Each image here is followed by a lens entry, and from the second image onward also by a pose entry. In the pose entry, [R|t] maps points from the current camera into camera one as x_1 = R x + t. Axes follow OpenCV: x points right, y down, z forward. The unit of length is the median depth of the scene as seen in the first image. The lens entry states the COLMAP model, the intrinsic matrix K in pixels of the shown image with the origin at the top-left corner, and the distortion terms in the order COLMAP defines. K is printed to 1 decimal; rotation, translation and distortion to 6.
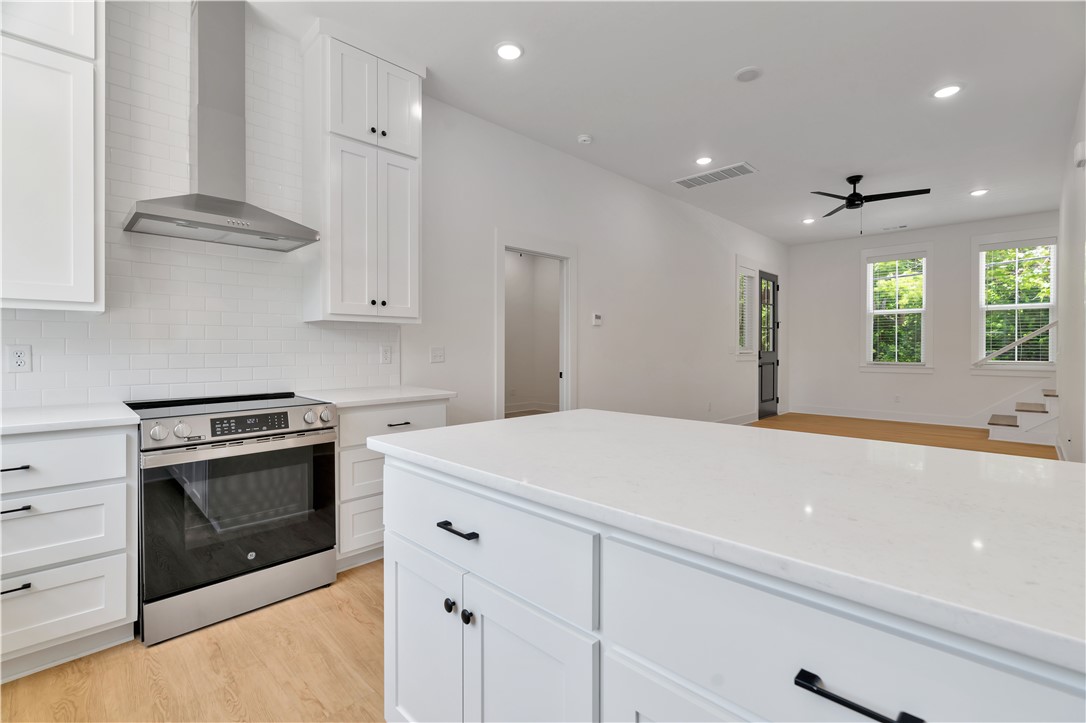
lens RADIAL K [[494.3, 0, 548.0], [0, 494.3, 349.2], [0, 0, 1]] dist [-0.008698, 0.003479]
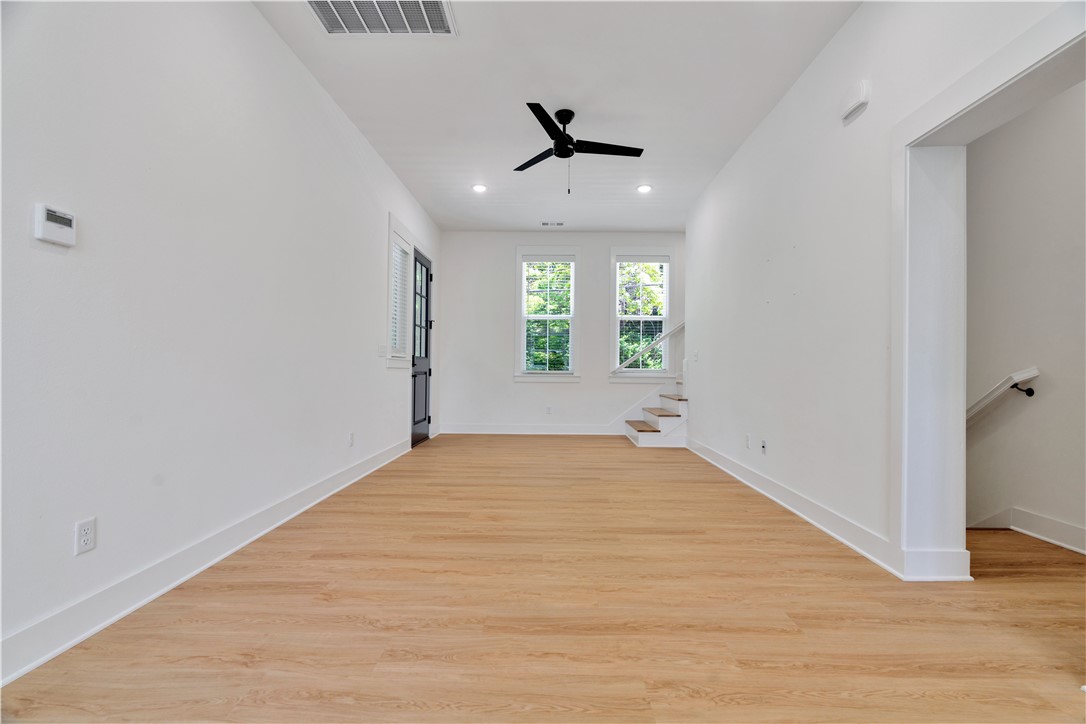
lens RADIAL K [[494.3, 0, 548.7], [0, 494.3, 360.4], [0, 0, 1]] dist [-0.008698, 0.003479]
pose [[0.730800, 0.014828, 0.682431, 0.213122], [-0.005995, 0.999865, -0.015306, 0.063139], [-0.682565, 0.007094, 0.730790, 0.952750]]
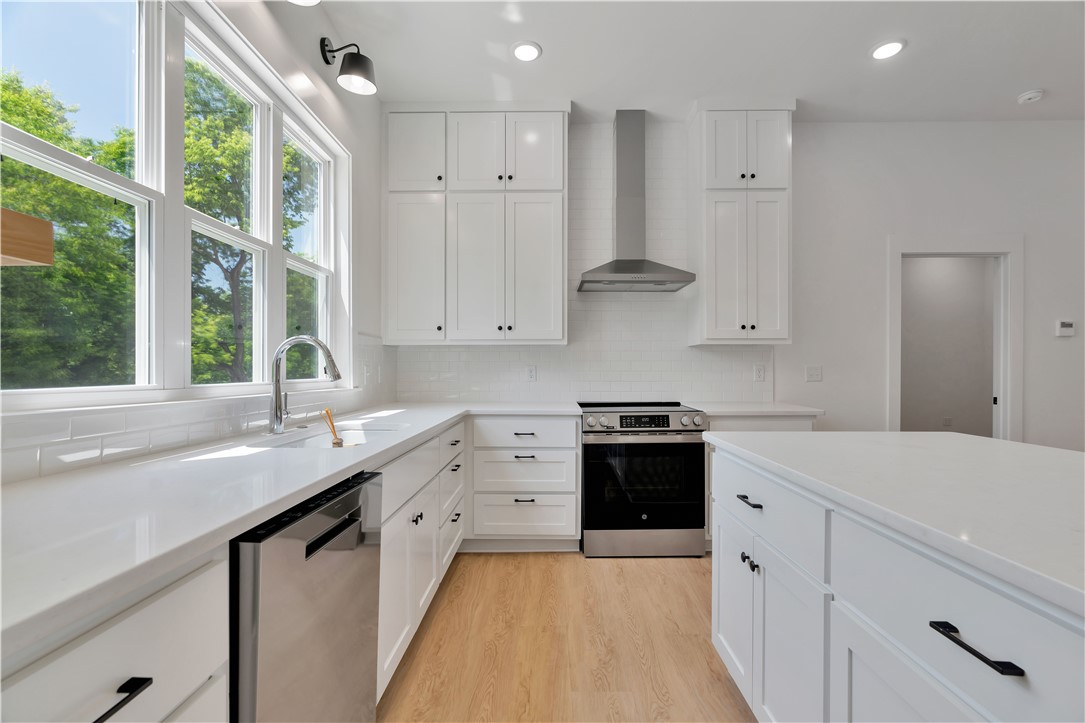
lens RADIAL K [[493.8, 0, 542.9], [0, 493.8, 366.1], [0, 0, 1]] dist [-0.008698, 0.003479]
pose [[0.691475, -0.004889, -0.722384, 0.162616], [-0.000875, 0.999971, -0.007605, 0.005026], [0.722400, 0.005890, 0.691450, -0.133601]]
